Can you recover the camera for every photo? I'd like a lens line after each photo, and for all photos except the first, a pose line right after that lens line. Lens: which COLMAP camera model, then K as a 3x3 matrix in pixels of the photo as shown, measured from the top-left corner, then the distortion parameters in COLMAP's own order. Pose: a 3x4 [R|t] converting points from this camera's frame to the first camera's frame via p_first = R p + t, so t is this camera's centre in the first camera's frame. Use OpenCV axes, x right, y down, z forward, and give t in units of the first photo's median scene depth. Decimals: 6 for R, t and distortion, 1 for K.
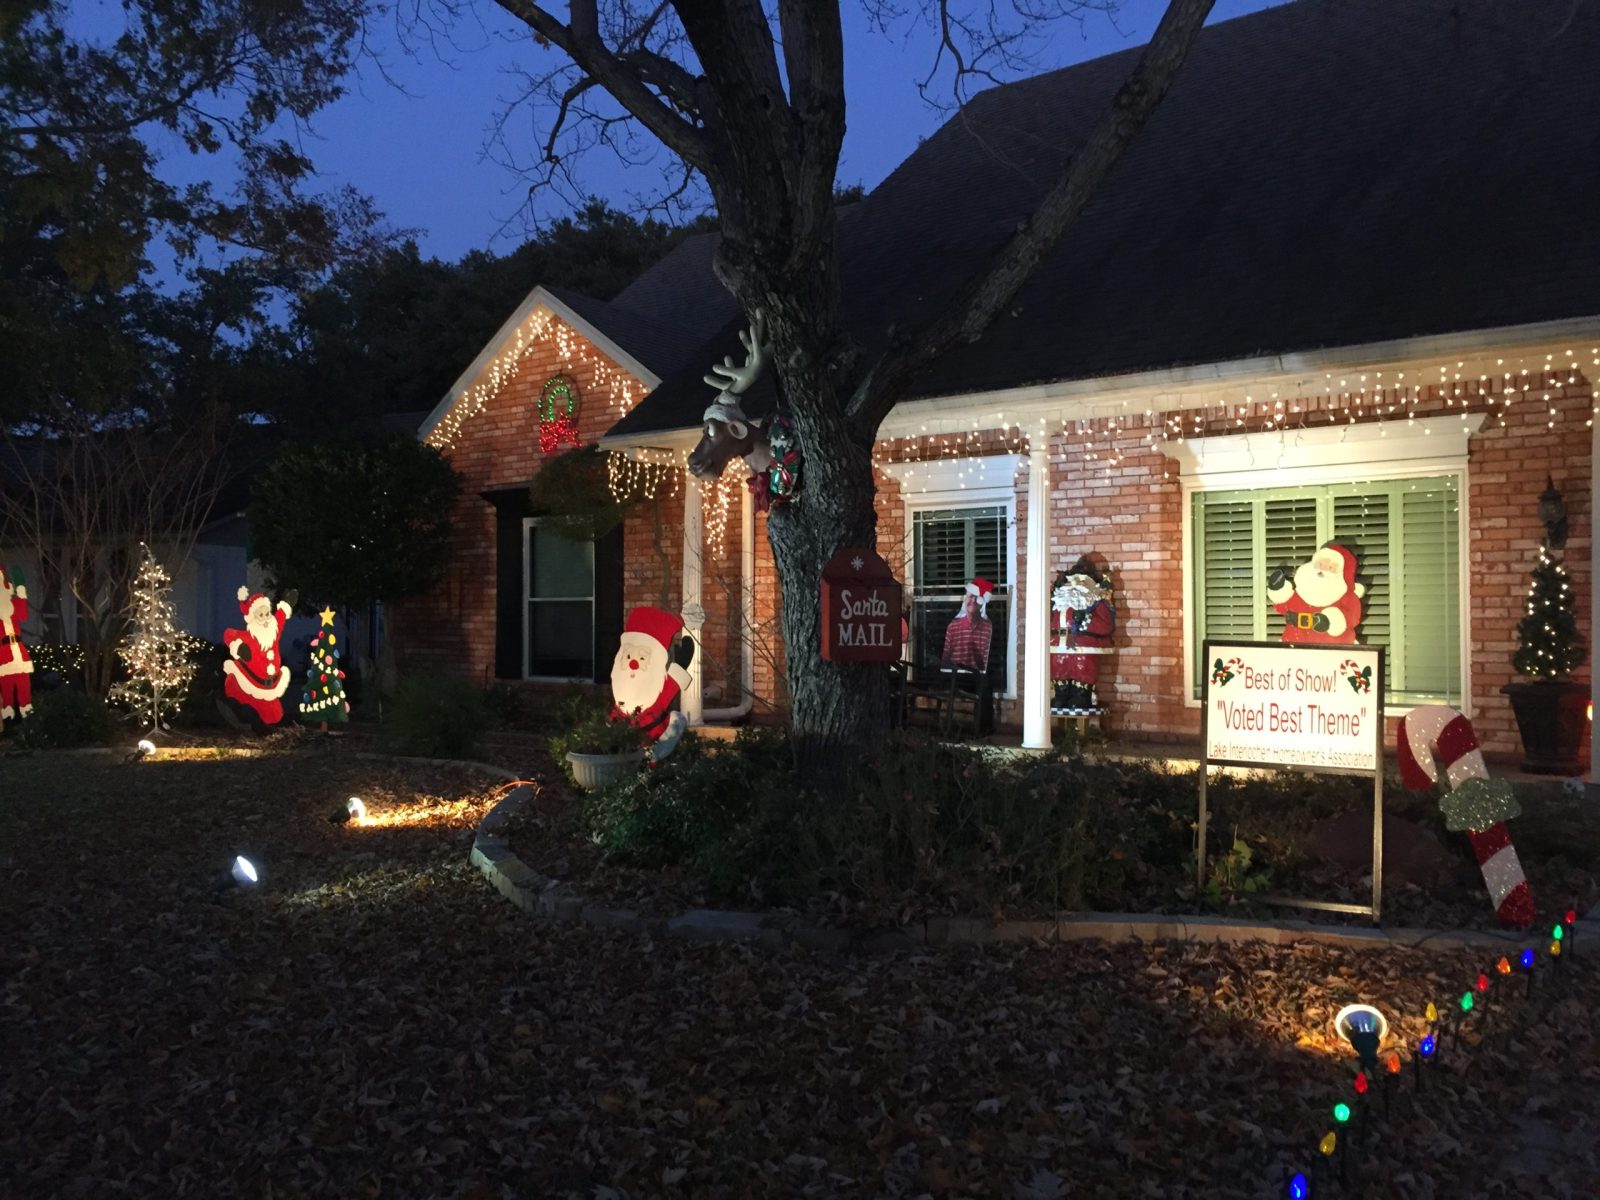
lens RADIAL K [[1348.6, 0, 801.8], [0, 1348.6, 603.2], [0, 0, 1]] dist [0.066418, -0.056370]
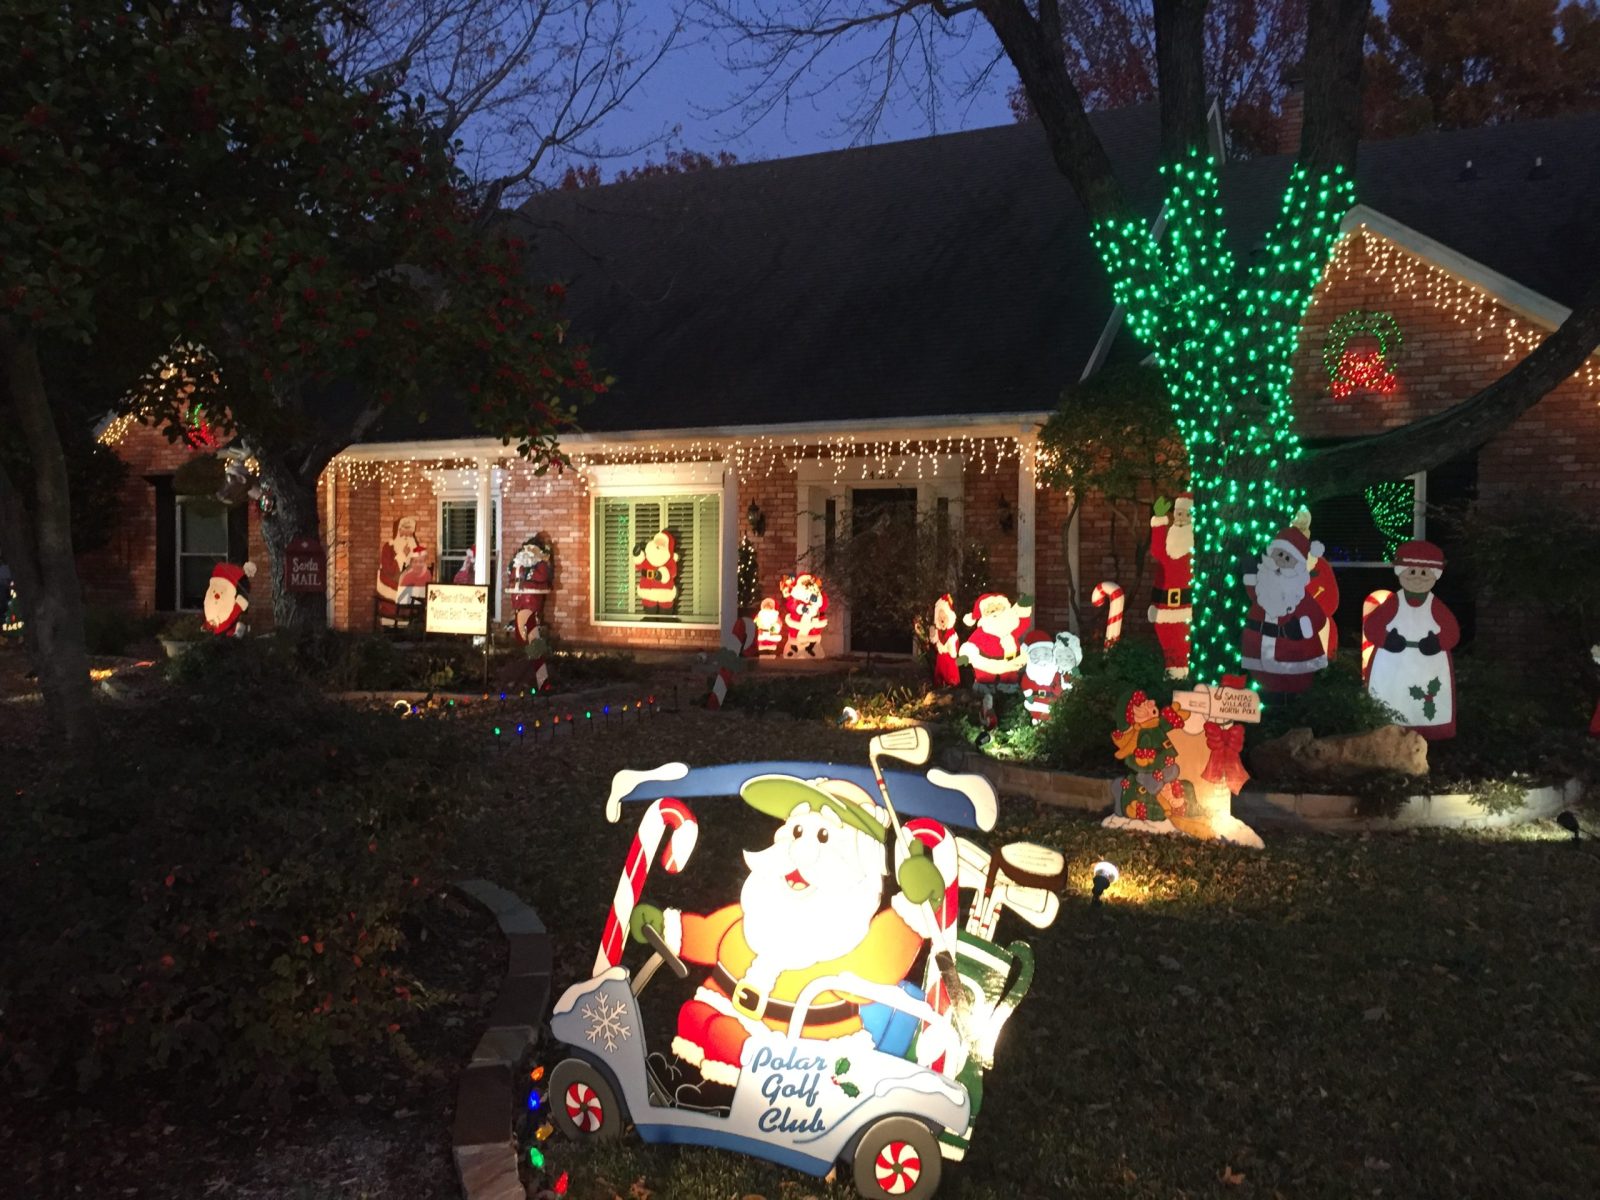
lens RADIAL K [[1348.6, 0, 804.8], [0, 1348.6, 595.1], [0, 0, 1]] dist [0.066418, -0.056370]
pose [[0.983049, 0.005837, 0.183251, 0.235880], [-0.011512, 0.999486, 0.029915, -0.013544], [-0.182982, -0.031518, 0.982611, -0.681928]]
